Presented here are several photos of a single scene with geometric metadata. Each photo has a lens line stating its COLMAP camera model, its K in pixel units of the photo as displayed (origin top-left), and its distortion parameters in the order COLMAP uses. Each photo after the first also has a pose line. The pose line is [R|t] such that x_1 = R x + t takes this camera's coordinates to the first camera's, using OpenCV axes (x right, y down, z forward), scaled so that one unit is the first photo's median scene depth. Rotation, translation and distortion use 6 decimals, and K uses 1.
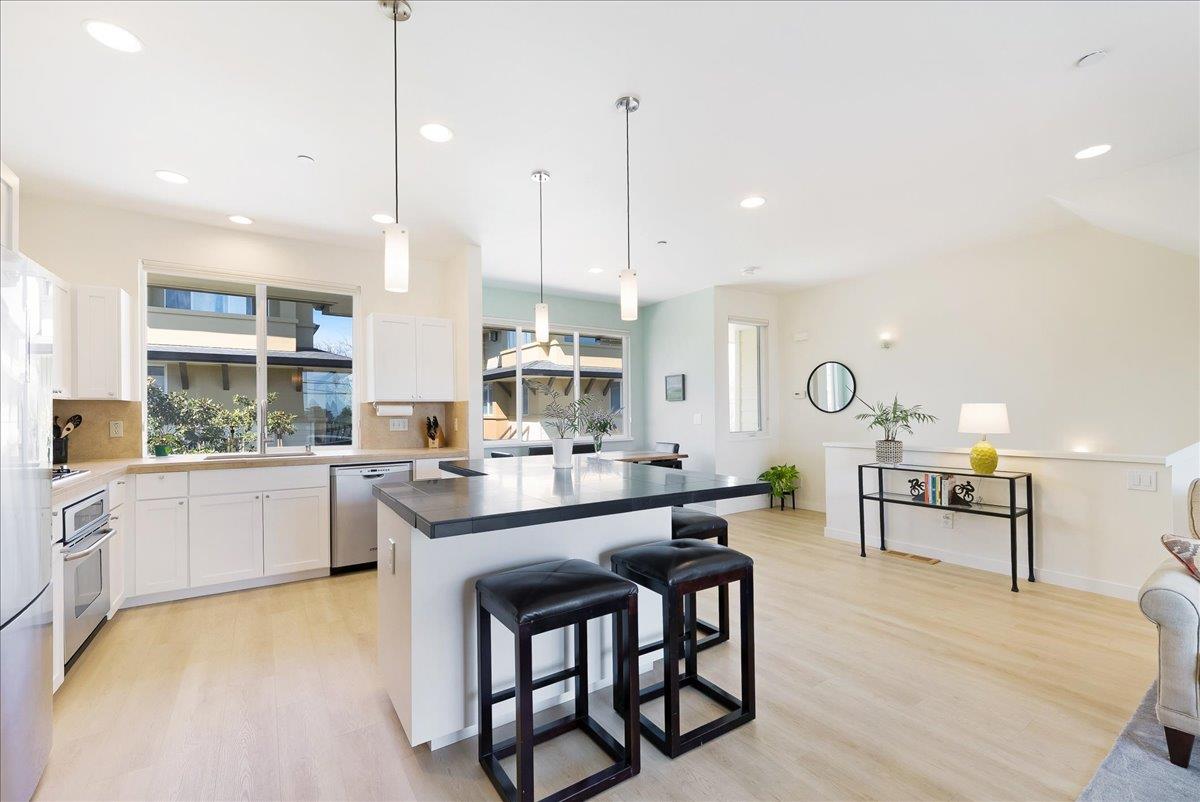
lens RADIAL K [[505.9, 0, 602.4], [0, 505.9, 411.8], [0, 0, 1]] dist [-0.001252, -0.000068]
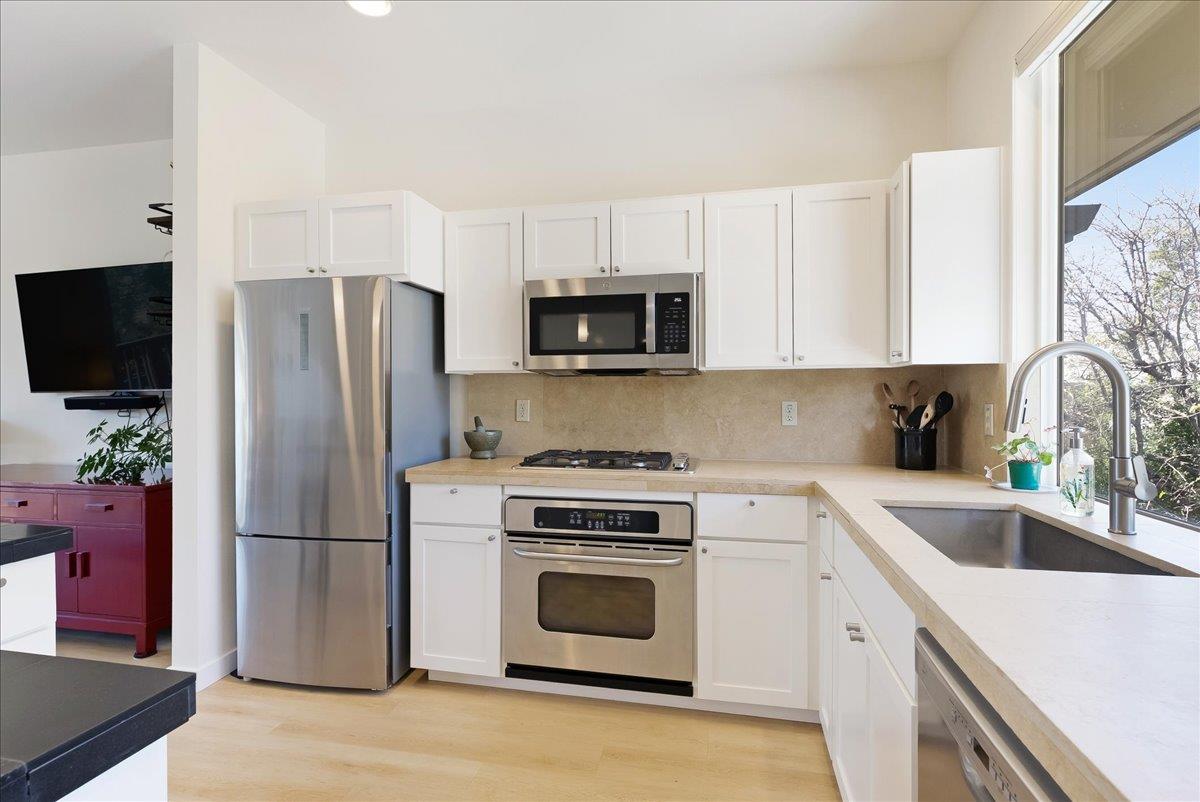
lens RADIAL K [[589.6, 0, 598.1], [0, 589.6, 396.9], [0, 0, 1]] dist [-0.001448, -0.000280]
pose [[-0.720627, 0.012632, -0.693208, -0.221497], [0.008470, 0.999920, 0.009416, 0.001854], [0.693272, 0.000915, -0.720676, 0.953771]]
